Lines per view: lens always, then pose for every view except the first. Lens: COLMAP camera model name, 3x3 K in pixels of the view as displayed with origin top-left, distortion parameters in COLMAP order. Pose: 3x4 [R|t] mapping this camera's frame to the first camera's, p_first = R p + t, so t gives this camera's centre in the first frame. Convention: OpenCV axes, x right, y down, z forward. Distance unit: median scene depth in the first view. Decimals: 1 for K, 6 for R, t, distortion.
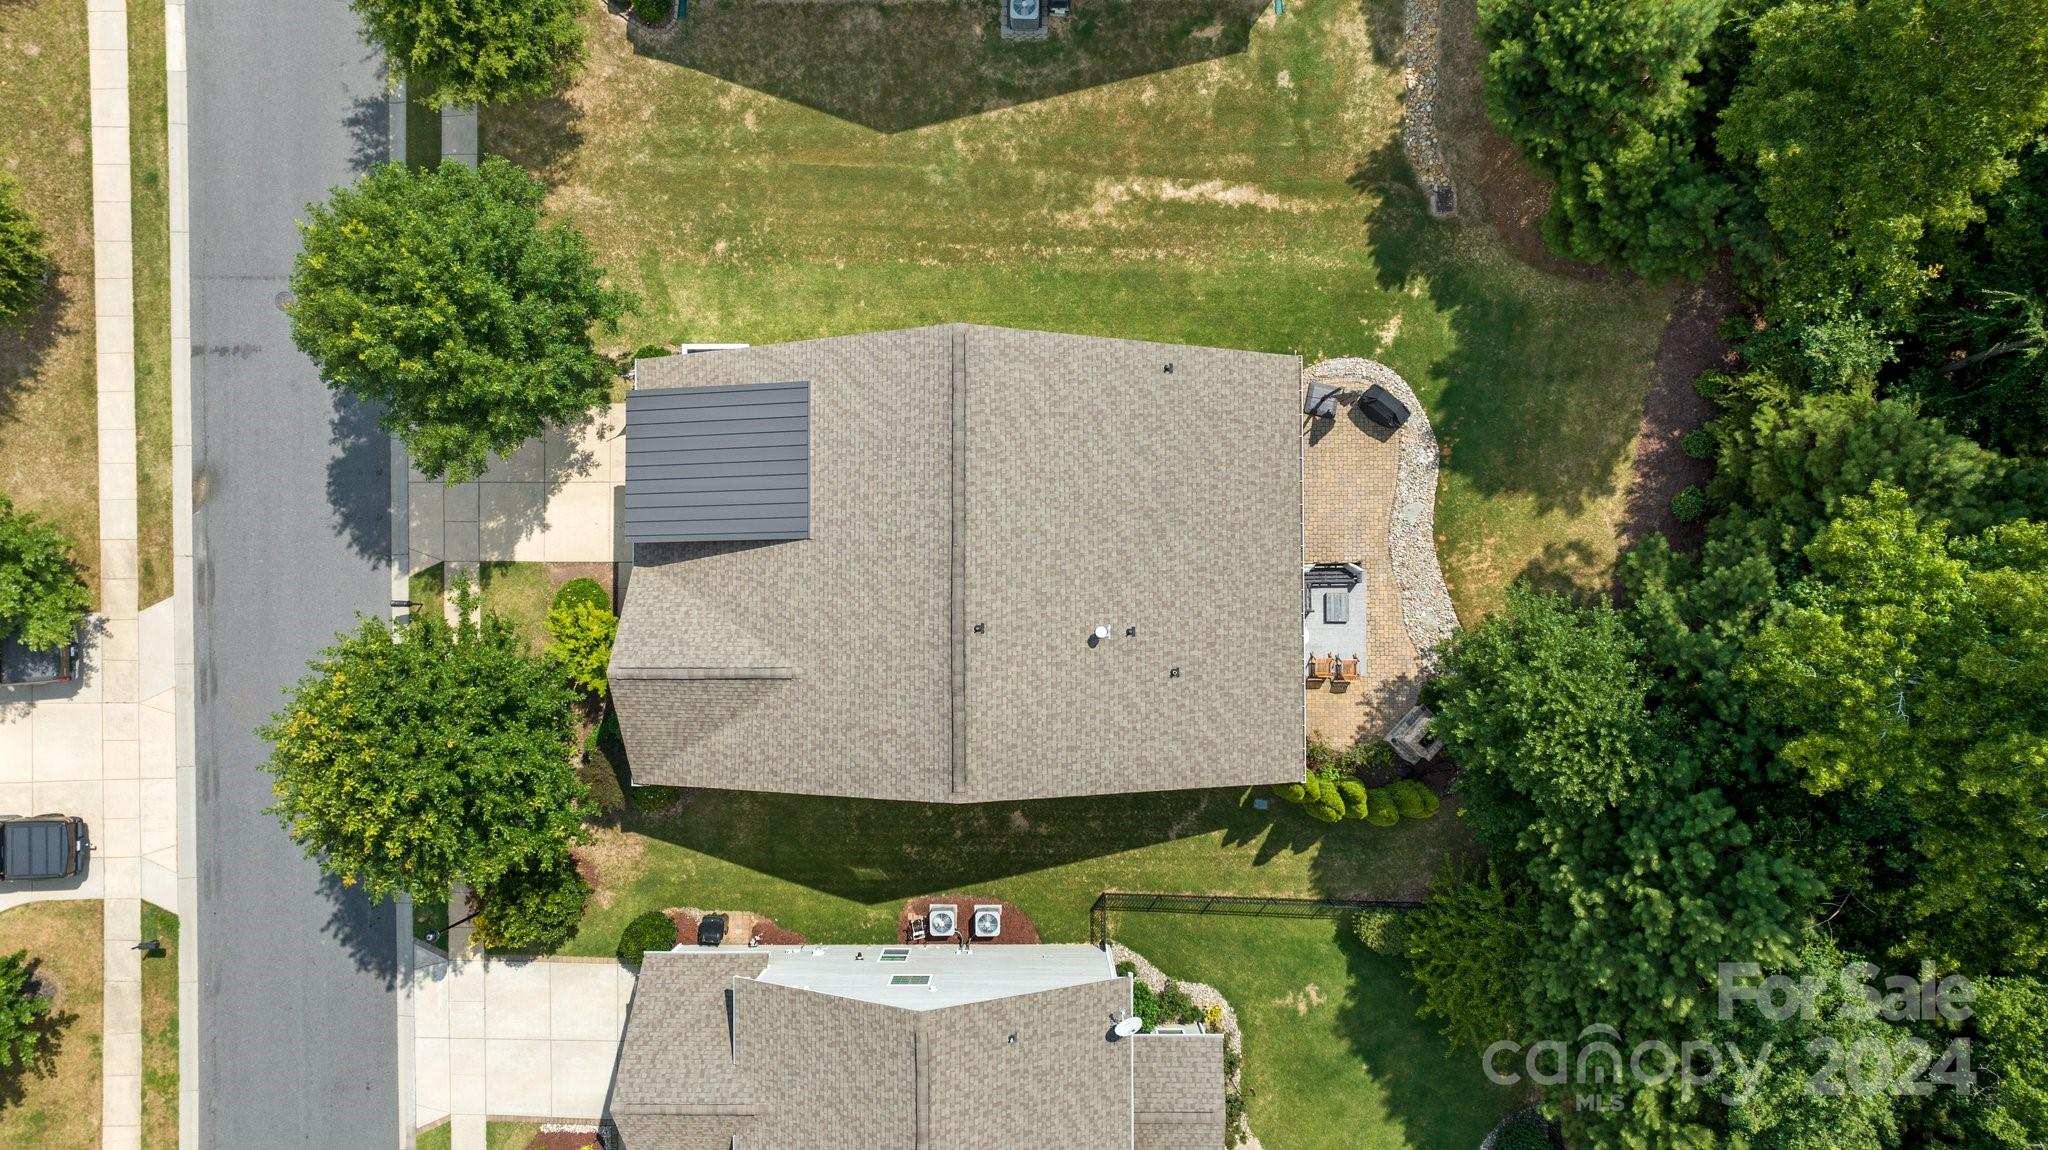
lens RADIAL K [[1426.8, 0, 1024.0], [0, 1426.8, 575.0], [0, 0, 1]] dist [-0.026454, 0.039647]
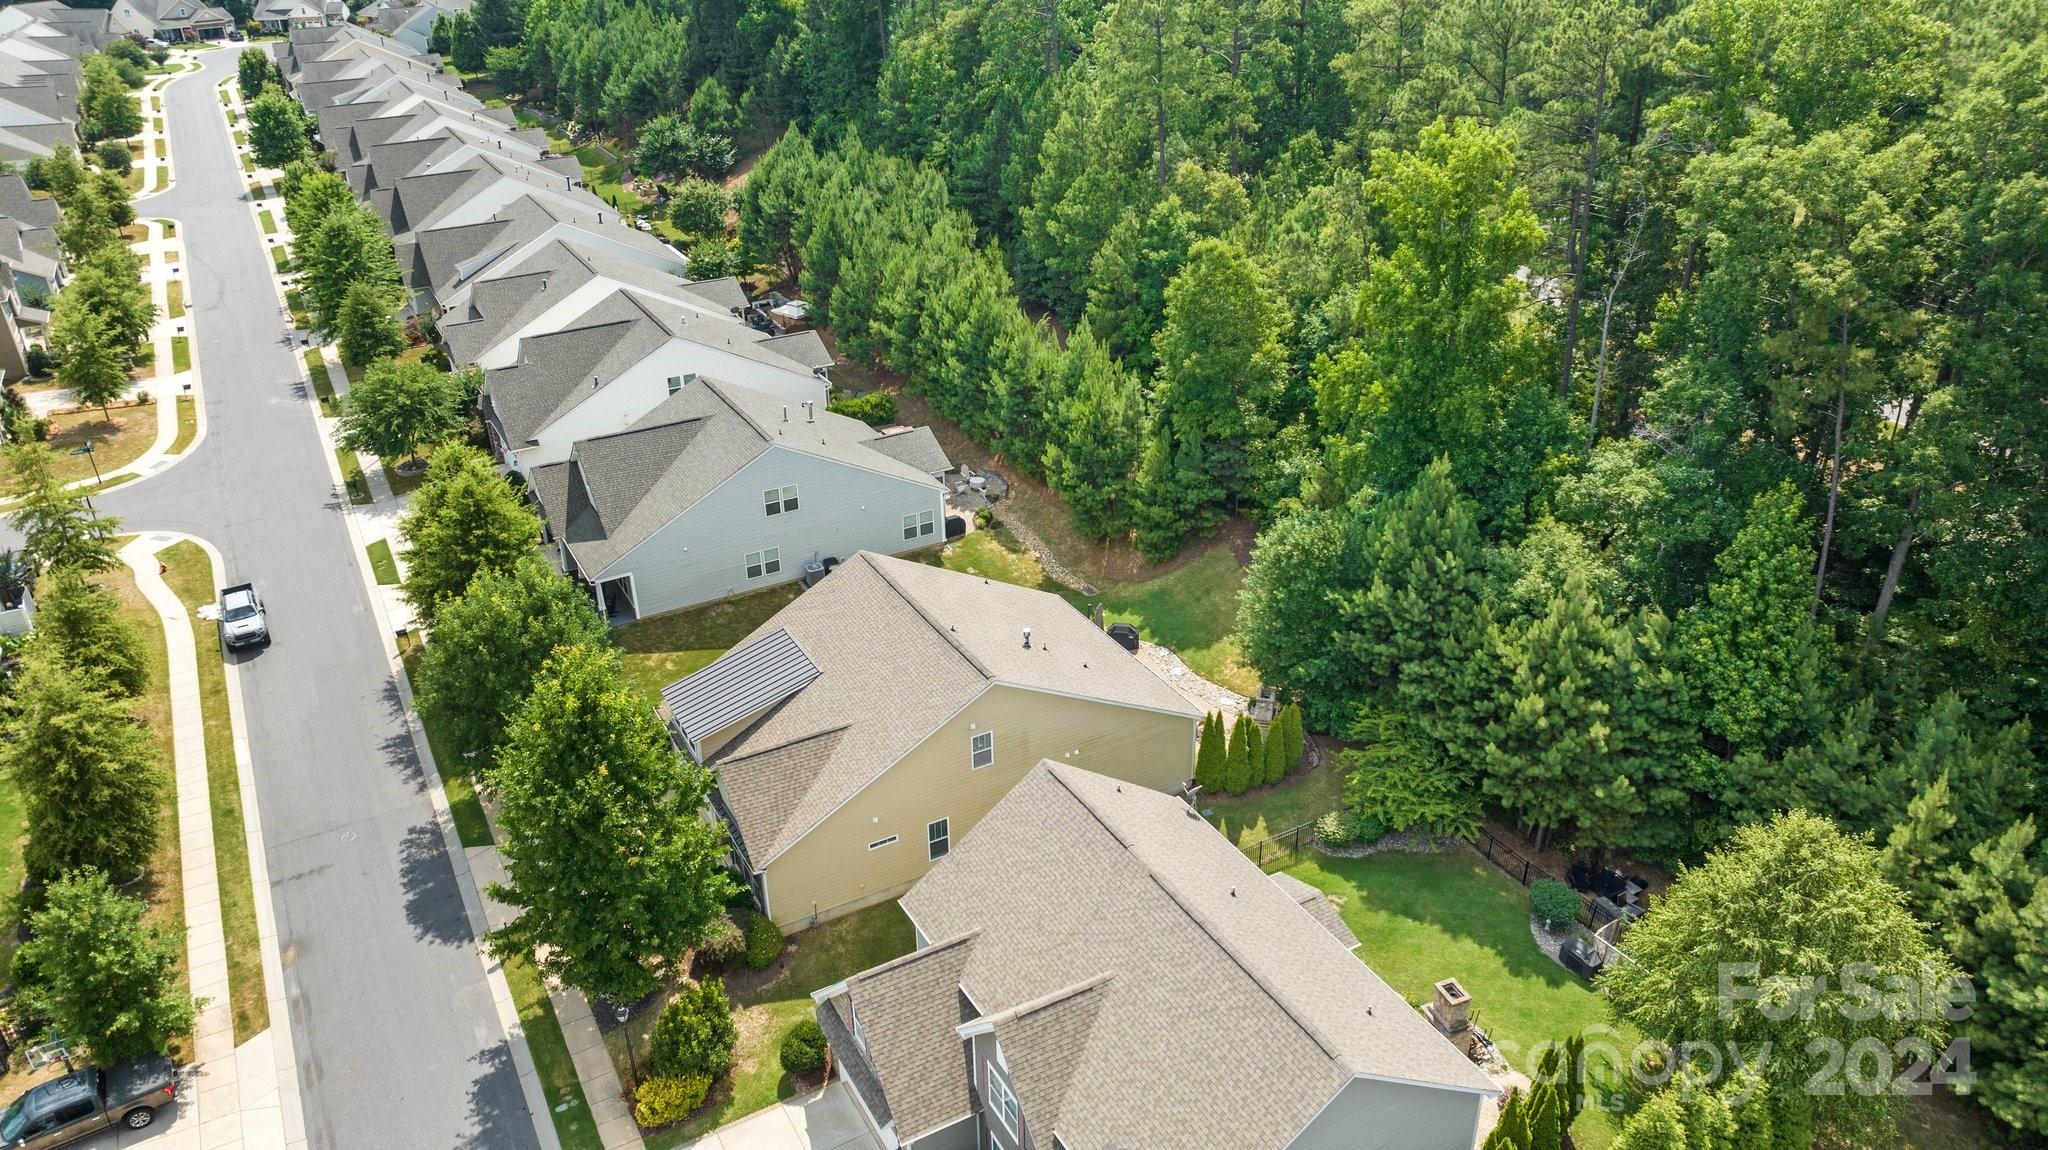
lens RADIAL K [[1426.8, 0, 1024.0], [0, 1426.8, 575.0], [0, 0, 1]] dist [-0.026454, 0.039647]
pose [[0.875968, -0.228230, 0.424960, -0.478505], [0.482295, 0.429788, -0.763331, 0.967383], [-0.008428, 0.873610, 0.486554, 0.172138]]
